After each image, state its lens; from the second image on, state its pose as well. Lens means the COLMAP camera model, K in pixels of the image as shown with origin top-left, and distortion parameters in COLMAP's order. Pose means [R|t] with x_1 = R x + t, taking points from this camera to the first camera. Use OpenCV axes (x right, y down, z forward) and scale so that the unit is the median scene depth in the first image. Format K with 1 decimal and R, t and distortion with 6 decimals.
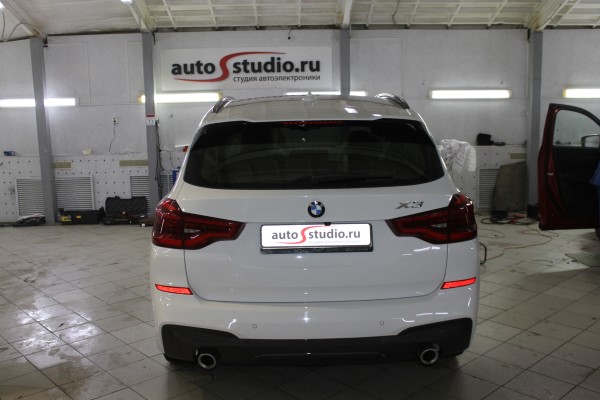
lens RADIAL K [[622.3, 0, 300.0], [0, 622.3, 200.0], [0, 0, 1]] dist [-0.015826, 0.008474]
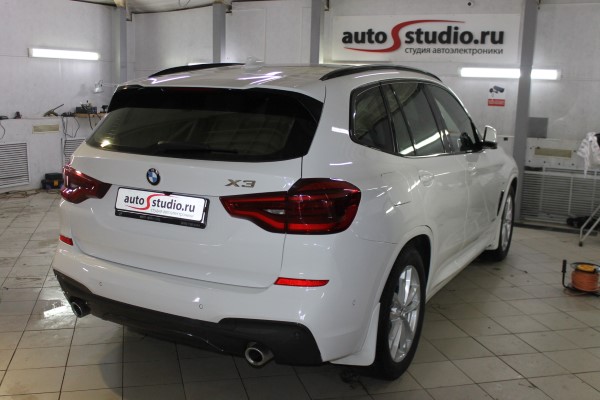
lens RADIAL K [[689.2, 0, 300.0], [0, 689.2, 200.0], [0, 0, 1]] dist [-0.026419, 0.010275]
pose [[0.884031, 0.126174, -0.450077, 0.503384], [-0.117685, 0.991942, 0.046925, -0.018197], [0.452371, 0.011484, 0.891756, 0.103461]]
